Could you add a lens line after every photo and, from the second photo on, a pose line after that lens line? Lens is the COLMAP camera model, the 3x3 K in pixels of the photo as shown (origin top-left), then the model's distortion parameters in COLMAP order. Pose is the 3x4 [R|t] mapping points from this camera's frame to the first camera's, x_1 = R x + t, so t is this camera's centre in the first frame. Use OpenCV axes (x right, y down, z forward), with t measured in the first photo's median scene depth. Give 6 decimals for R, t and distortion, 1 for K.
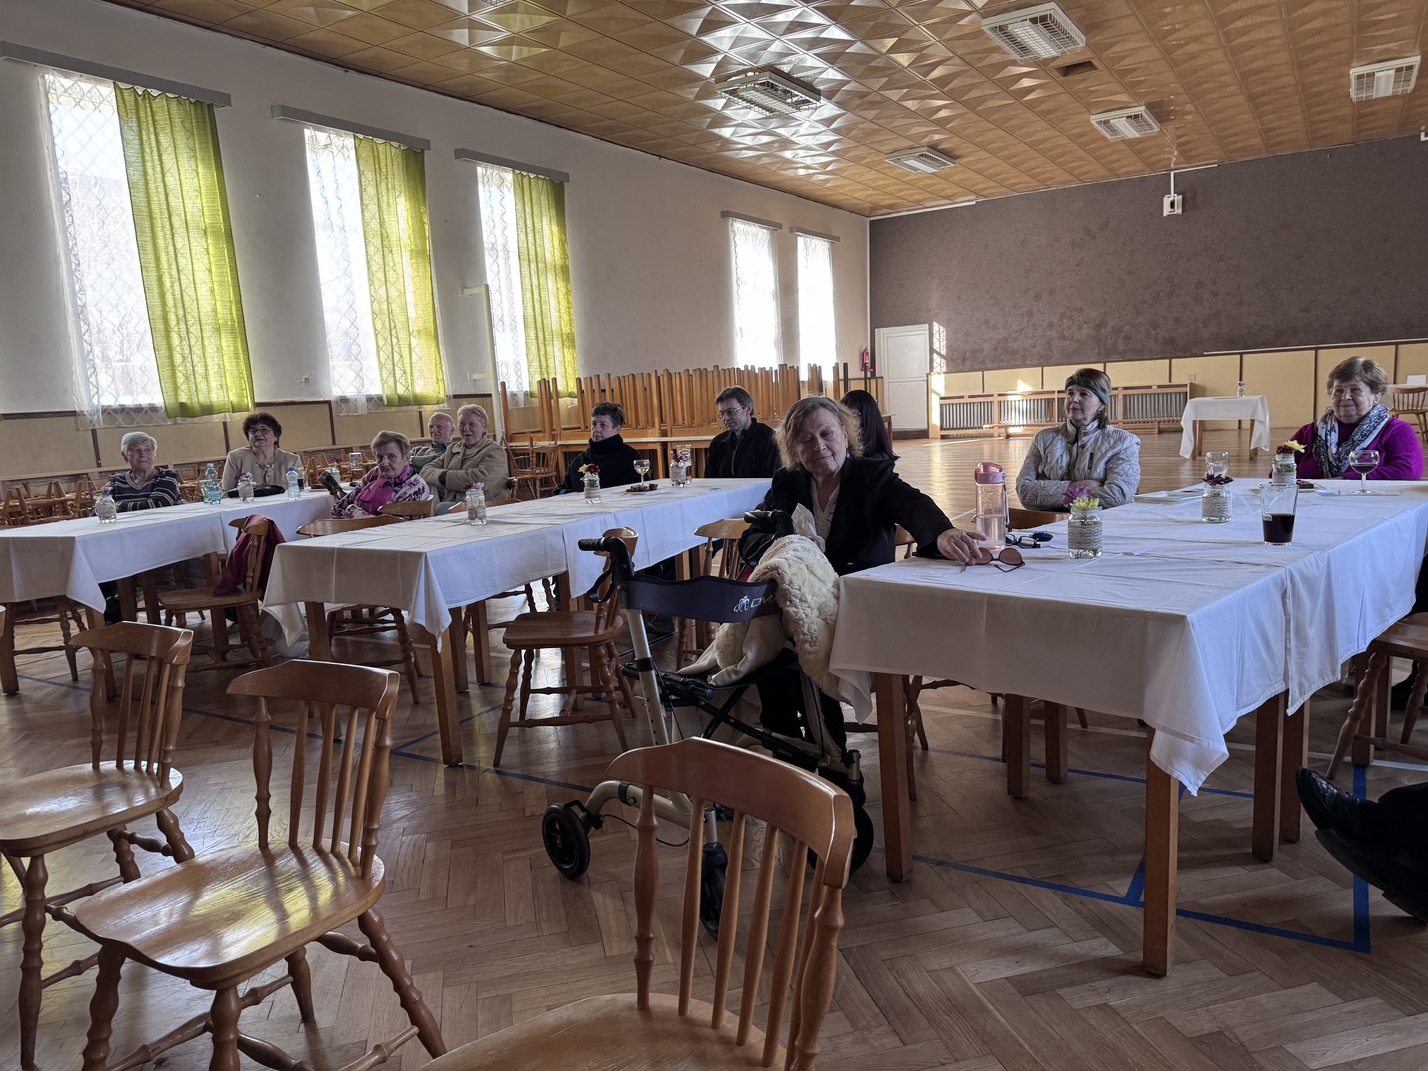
lens RADIAL K [[997.8, 0, 718.6], [0, 997.8, 536.2], [0, 0, 1]] dist [0.139741, -0.235188]
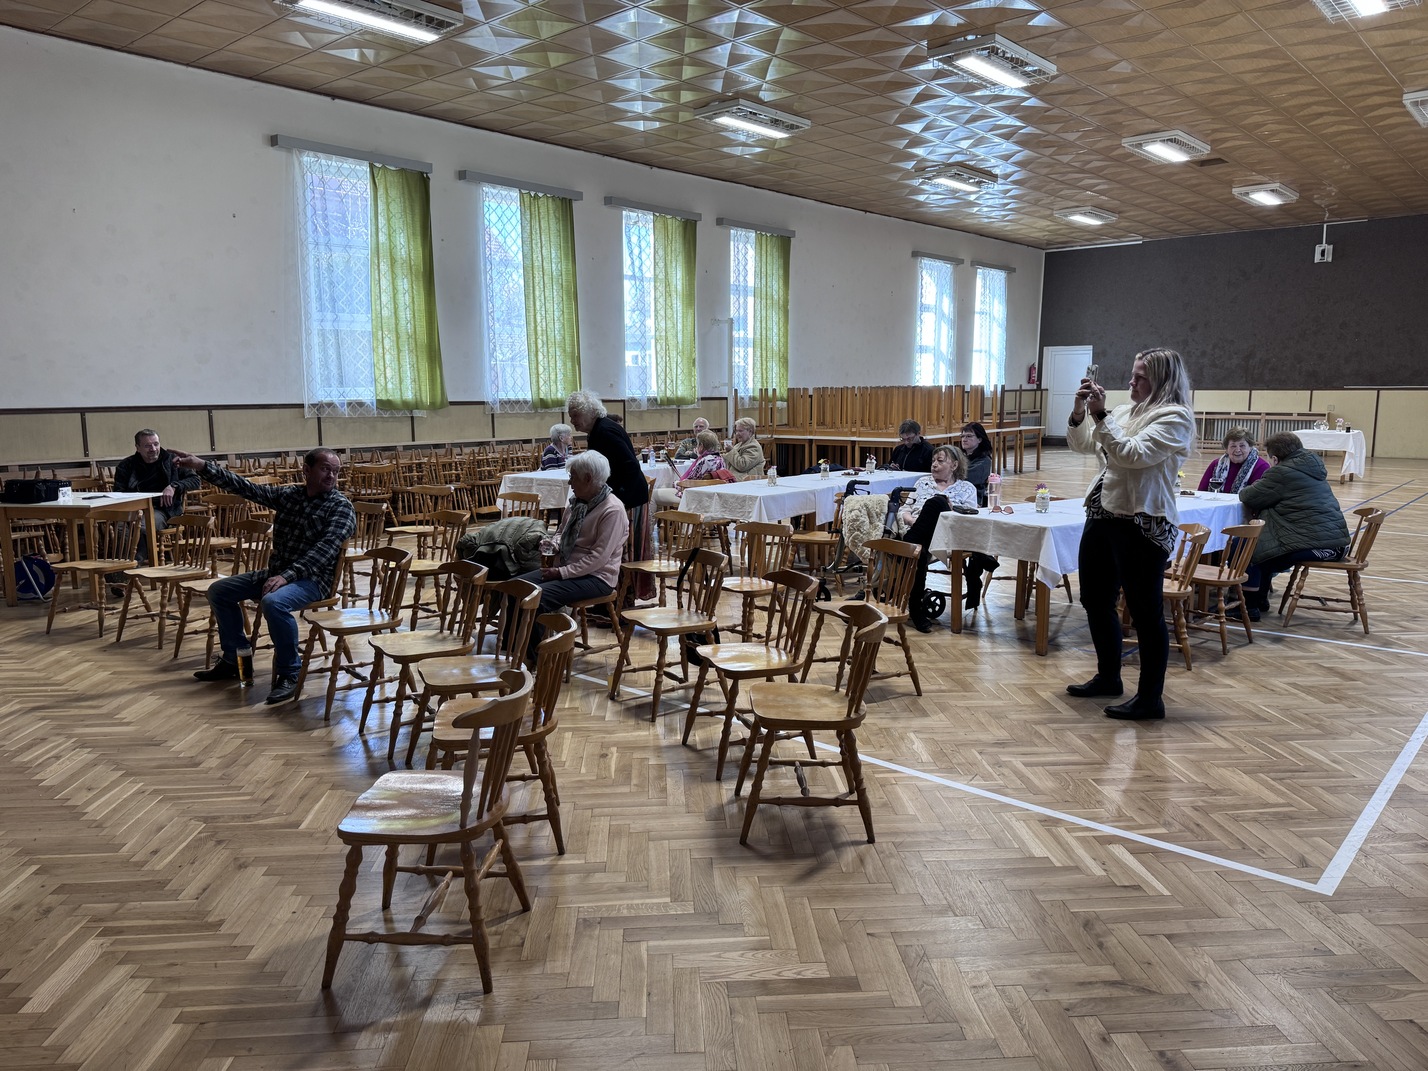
lens RADIAL K [[994.5, 0, 715.7], [0, 994.5, 534.9], [0, 0, 1]] dist [0.082432, -0.117159]
pose [[0.983137, 0.076260, -0.166208, -0.004213], [-0.074149, 0.997068, 0.018880, 0.017145], [0.167161, -0.006238, 0.985910, -0.300993]]
